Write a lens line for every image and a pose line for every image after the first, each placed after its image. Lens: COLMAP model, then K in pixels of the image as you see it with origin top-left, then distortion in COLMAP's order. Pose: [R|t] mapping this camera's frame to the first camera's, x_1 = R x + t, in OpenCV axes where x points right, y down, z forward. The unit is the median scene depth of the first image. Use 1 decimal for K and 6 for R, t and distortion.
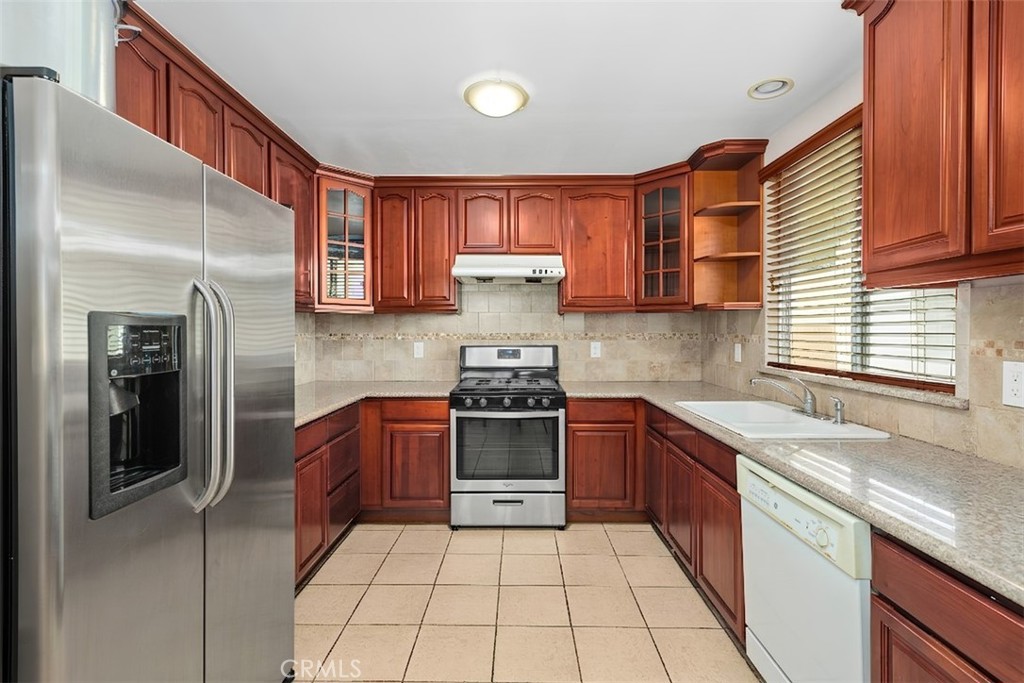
lens RADIAL K [[478.4, 0, 518.8], [0, 478.4, 339.3], [0, 0, 1]] dist [0.004149, 0.000328]
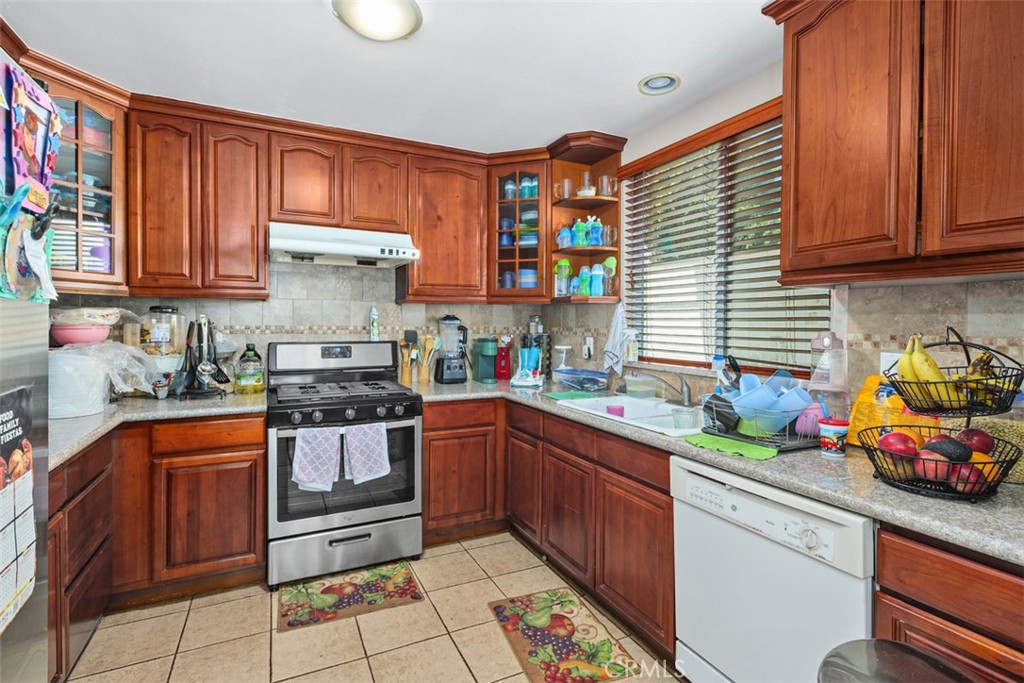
lens RADIAL K [[478.4, 0, 507.4], [0, 478.4, 332.4], [0, 0, 1]] dist [0.004149, 0.000328]
pose [[0.891599, -0.002488, 0.452818, -0.146987], [0.002202, 0.999997, 0.001159, -0.002883], [-0.452820, -0.000037, 0.891602, 0.171462]]
